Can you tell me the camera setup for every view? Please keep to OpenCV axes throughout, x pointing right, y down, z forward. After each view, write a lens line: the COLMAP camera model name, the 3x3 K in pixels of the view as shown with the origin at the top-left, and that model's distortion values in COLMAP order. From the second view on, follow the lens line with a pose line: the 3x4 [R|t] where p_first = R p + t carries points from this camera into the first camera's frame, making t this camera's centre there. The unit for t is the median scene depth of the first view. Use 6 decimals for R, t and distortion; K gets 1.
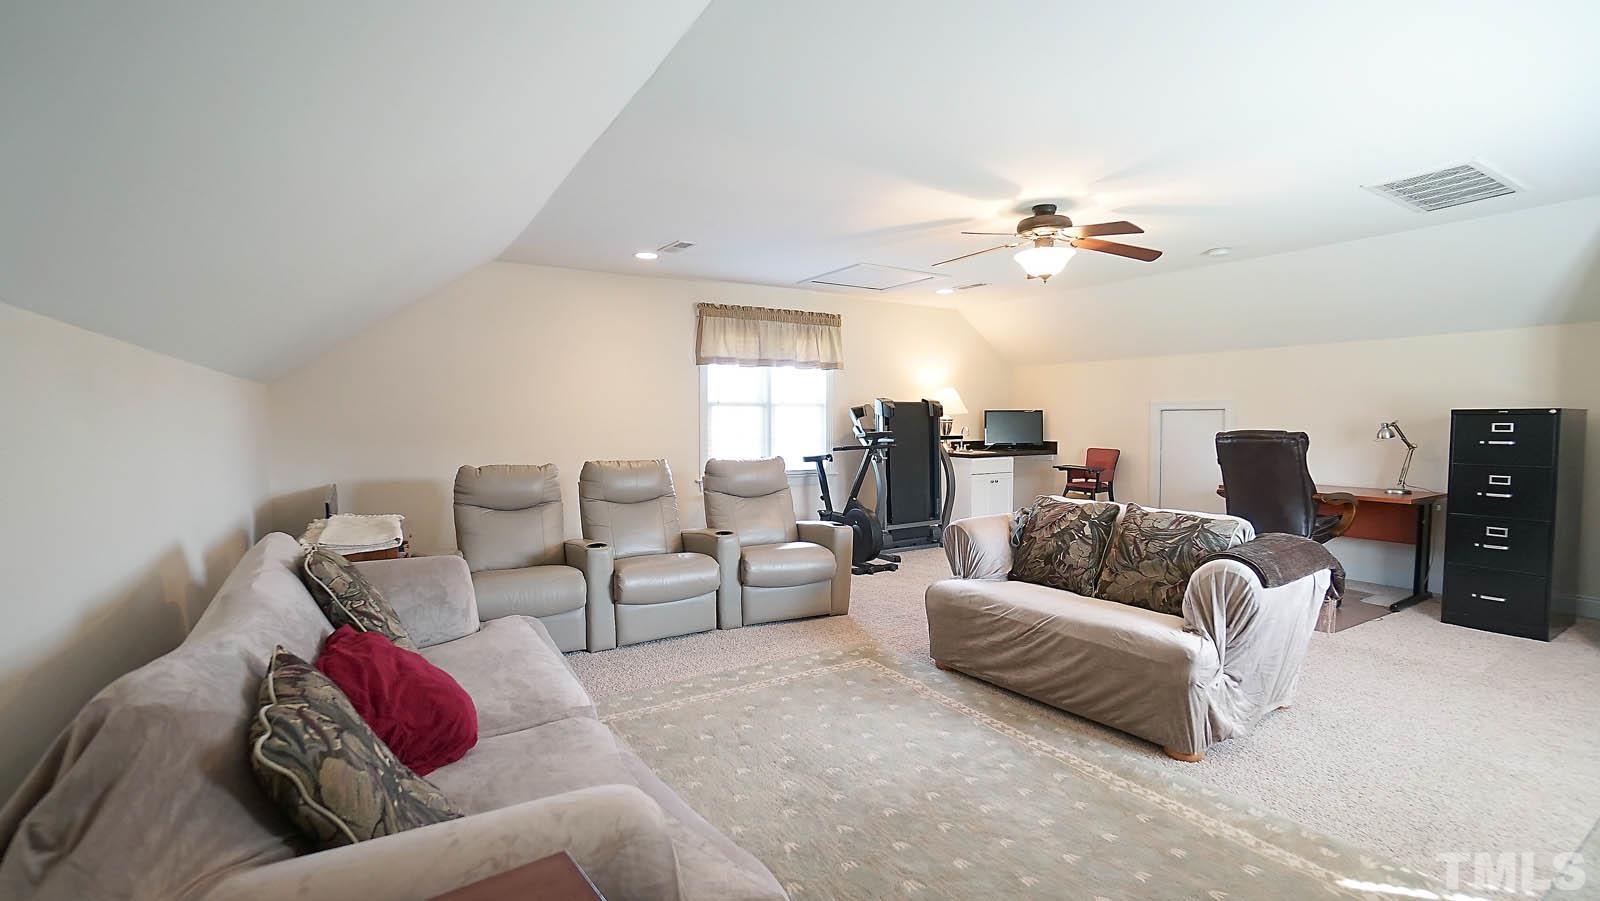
lens RADIAL K [[702.3, 0, 797.6], [0, 702.3, 456.3], [0, 0, 1]] dist [-0.061667, 0.022674]
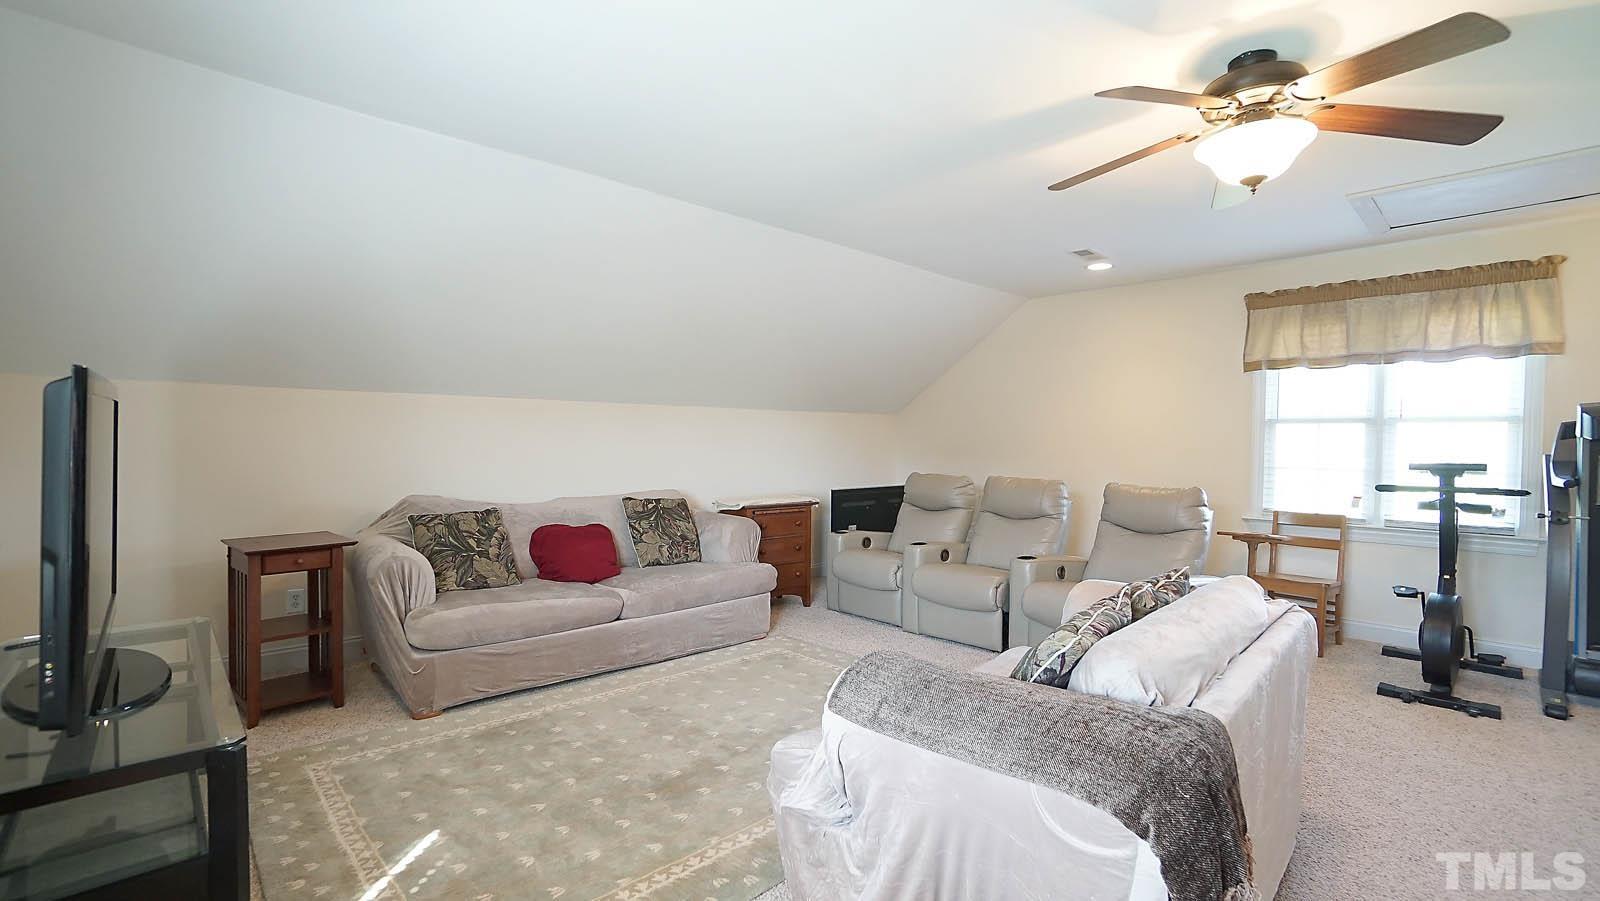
lens RADIAL K [[702.3, 0, 797.6], [0, 702.3, 456.3], [0, 0, 1]] dist [-0.061667, 0.022674]
pose [[0.197498, 0.029886, -0.979848, 0.493464], [-0.059866, 0.998037, 0.018374, -0.016933], [0.978474, 0.055030, 0.198900, 0.327691]]
